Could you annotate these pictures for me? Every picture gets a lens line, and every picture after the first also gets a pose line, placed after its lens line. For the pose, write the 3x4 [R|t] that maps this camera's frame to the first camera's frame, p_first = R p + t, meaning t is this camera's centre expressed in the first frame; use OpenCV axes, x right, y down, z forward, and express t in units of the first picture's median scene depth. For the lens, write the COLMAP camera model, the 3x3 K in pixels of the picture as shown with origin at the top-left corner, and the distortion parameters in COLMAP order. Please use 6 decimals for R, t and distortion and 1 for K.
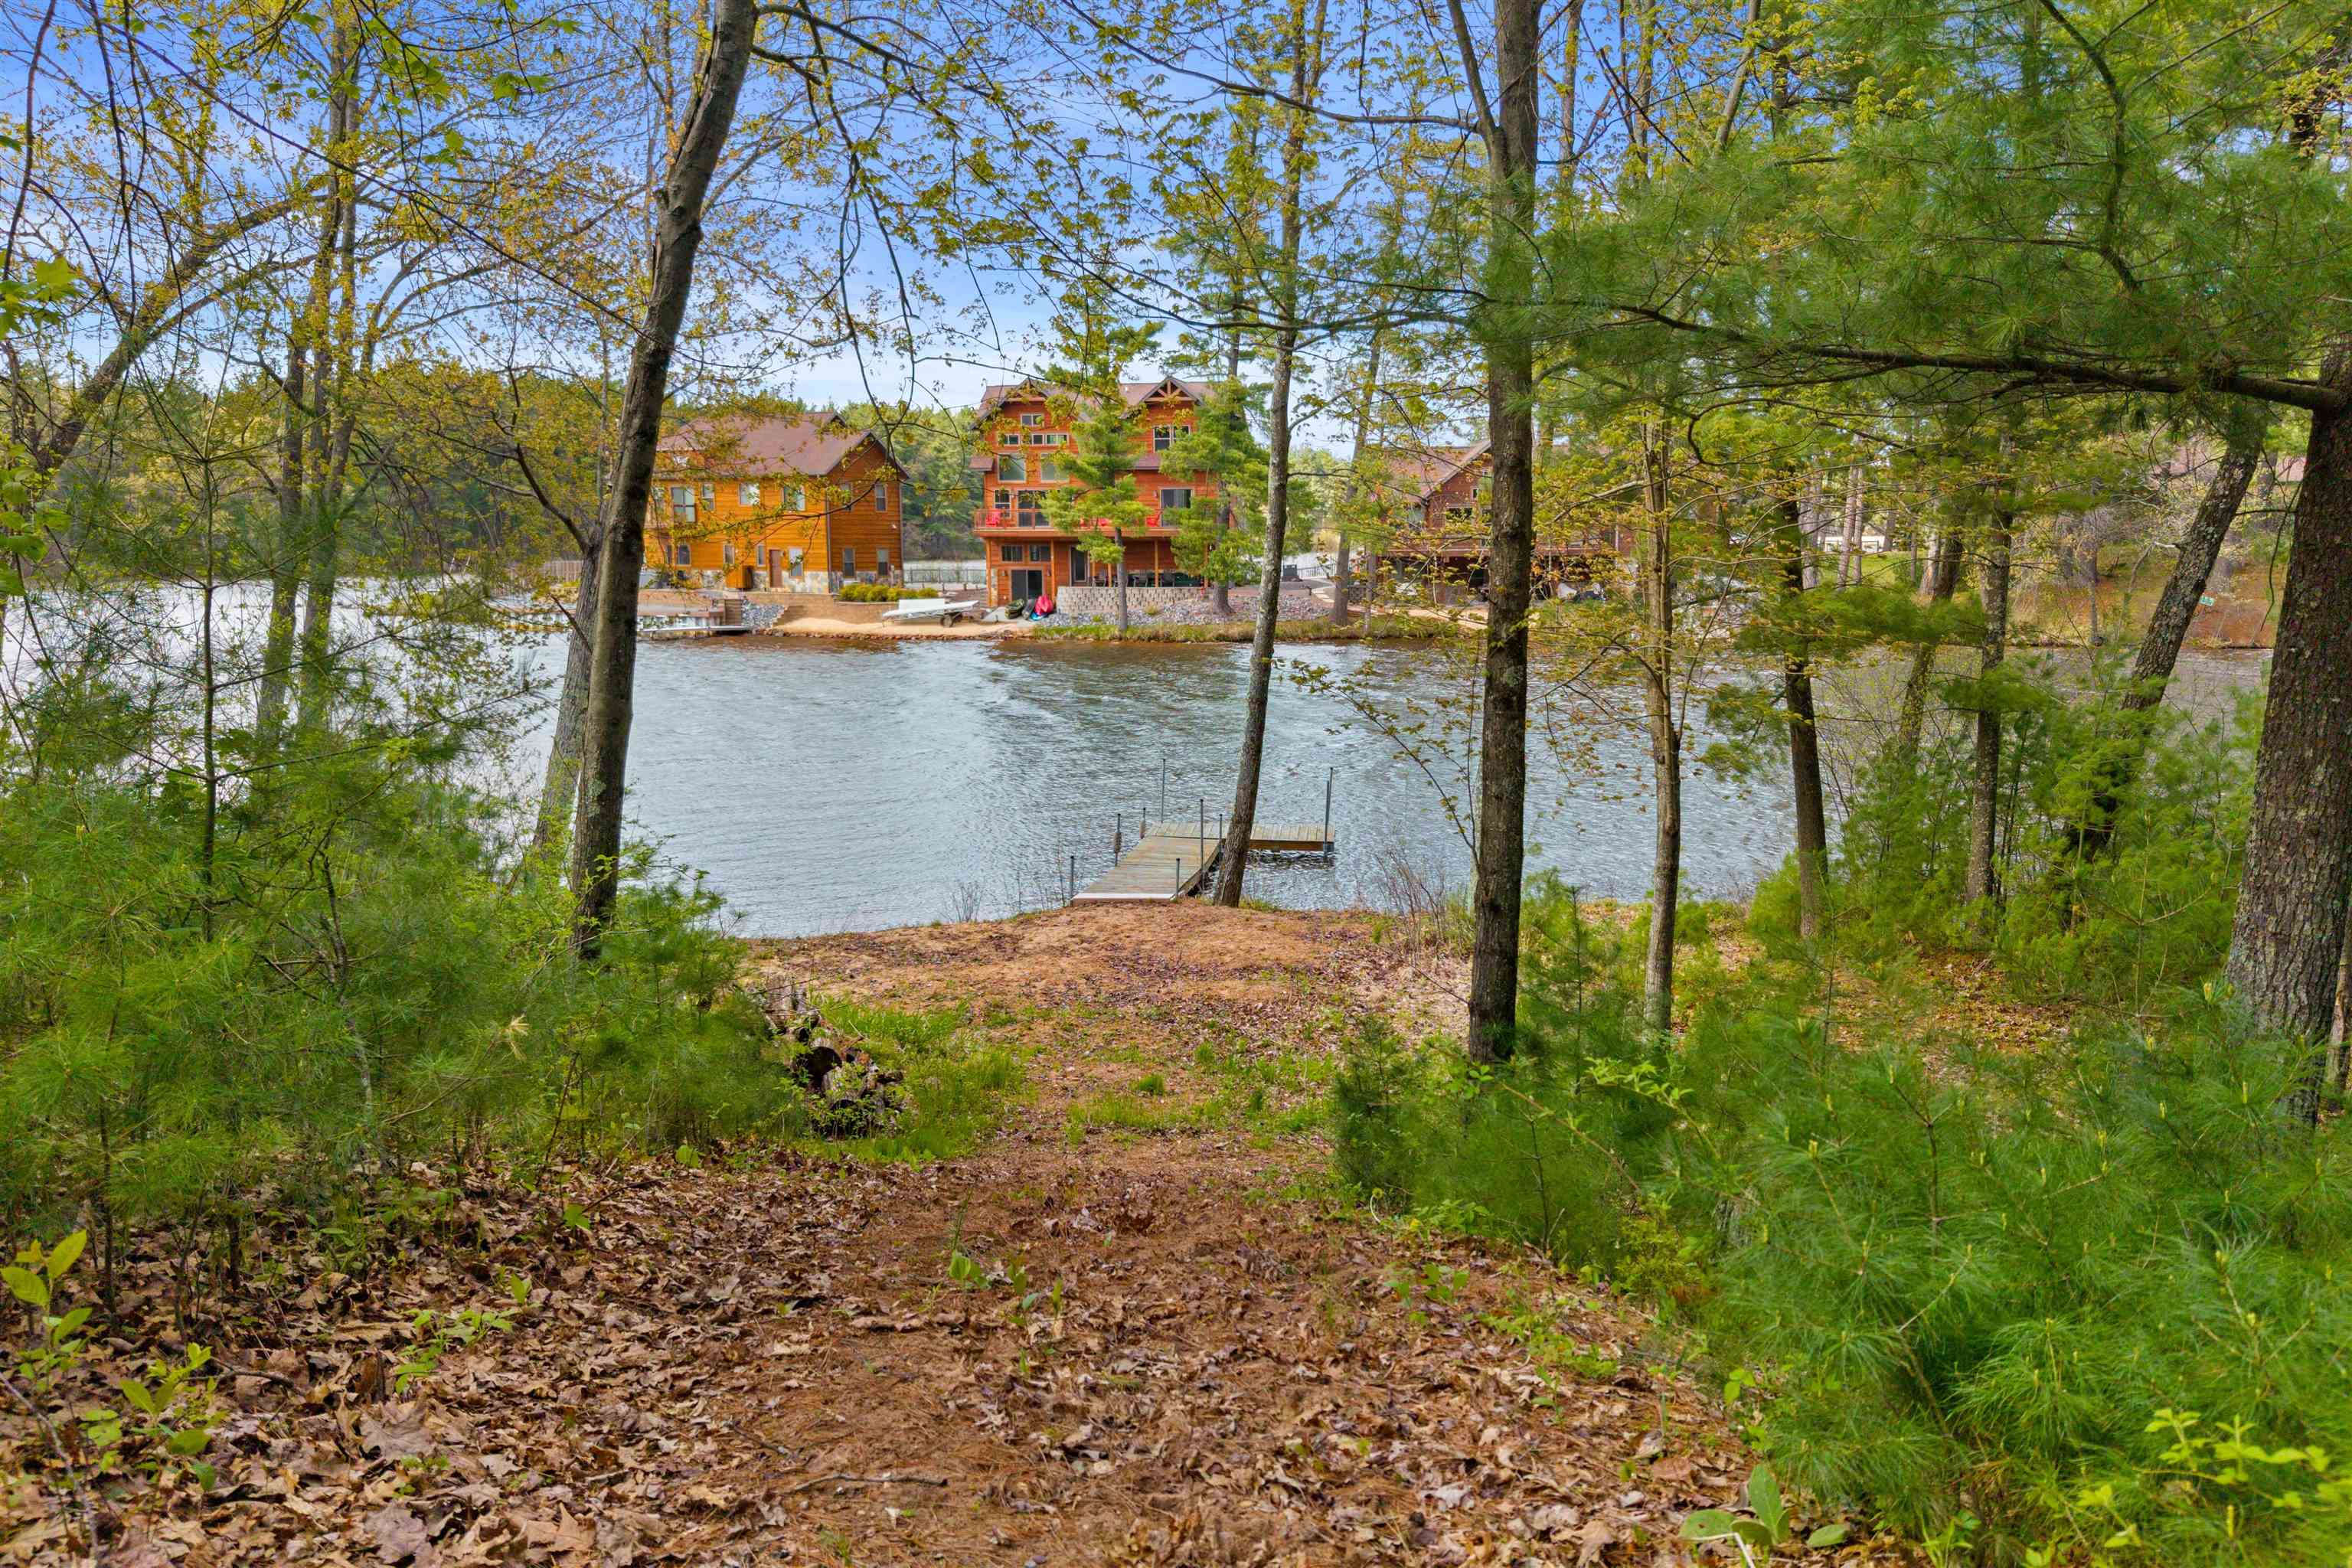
lens RADIAL K [[1962.8, 0, 1177.4], [0, 1962.8, 840.7], [0, 0, 1]] dist [0.002529, -0.000523]
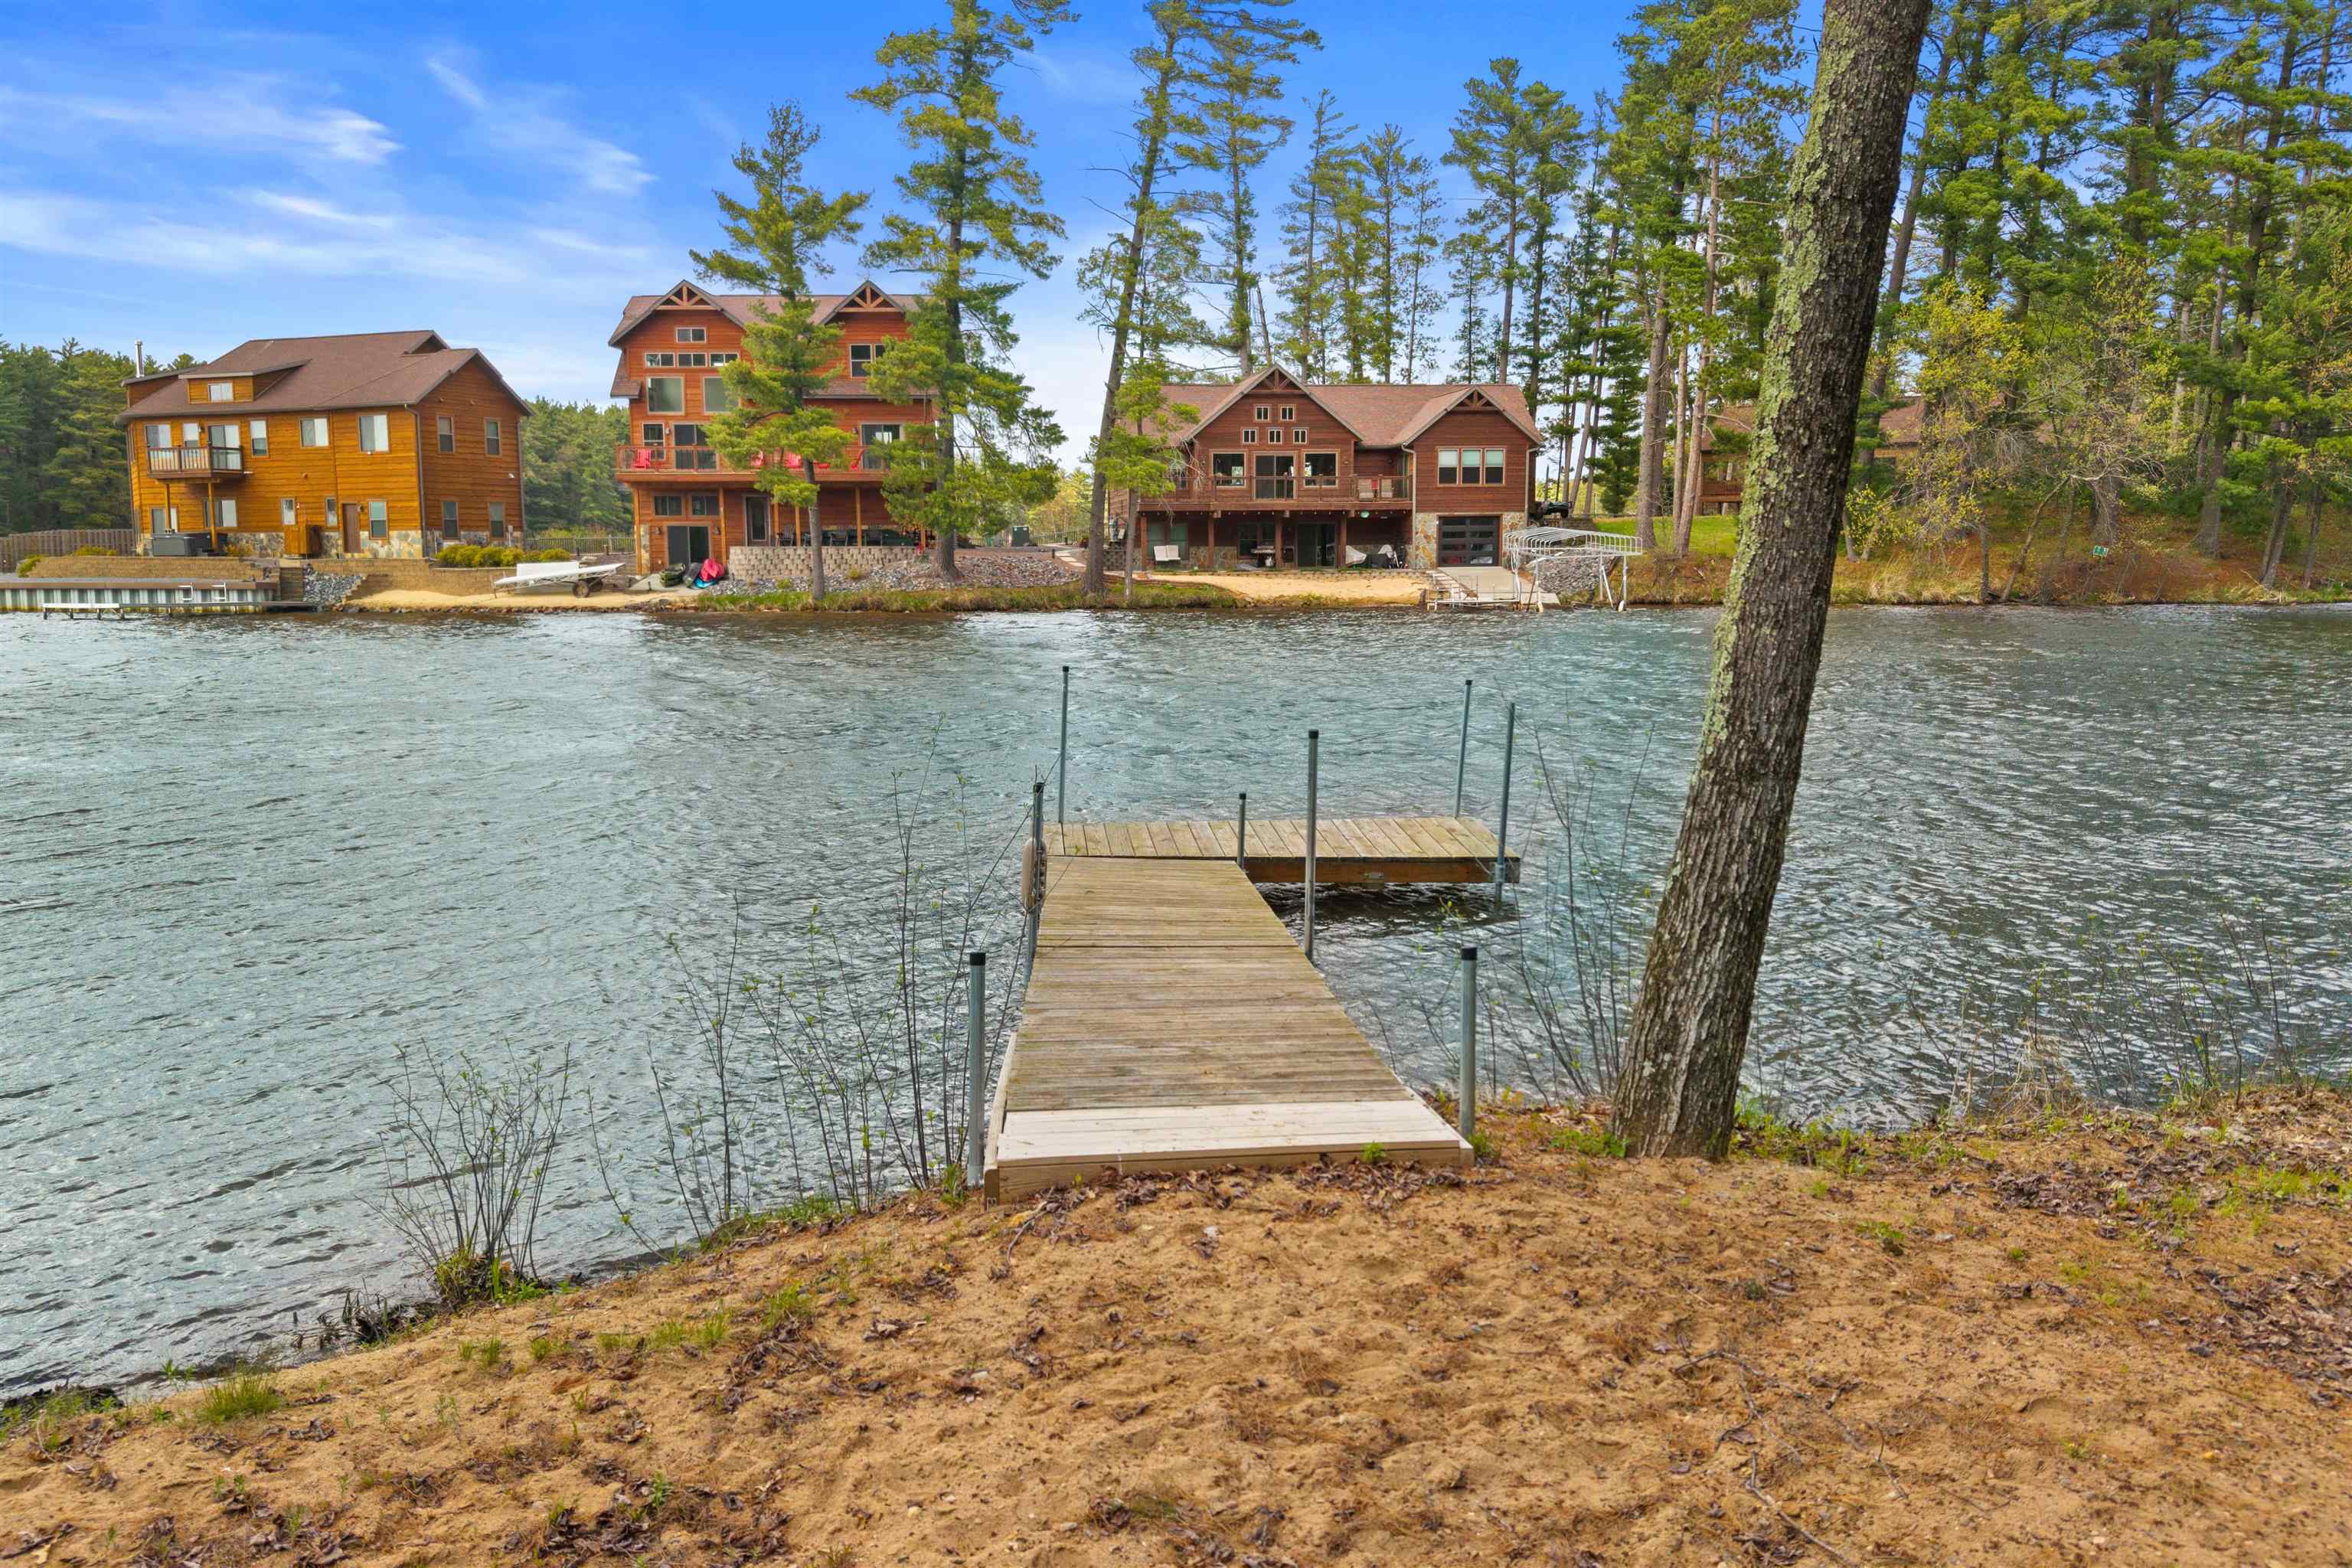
lens RADIAL K [[1962.8, 0, 1177.4], [0, 1962.8, 840.7], [0, 0, 1]] dist [0.002529, -0.000523]
pose [[0.986009, -0.020966, 0.165370, -0.017463], [0.023292, 0.999655, -0.012138, 0.000151], [-0.165059, 0.015820, 0.986157, 0.211264]]
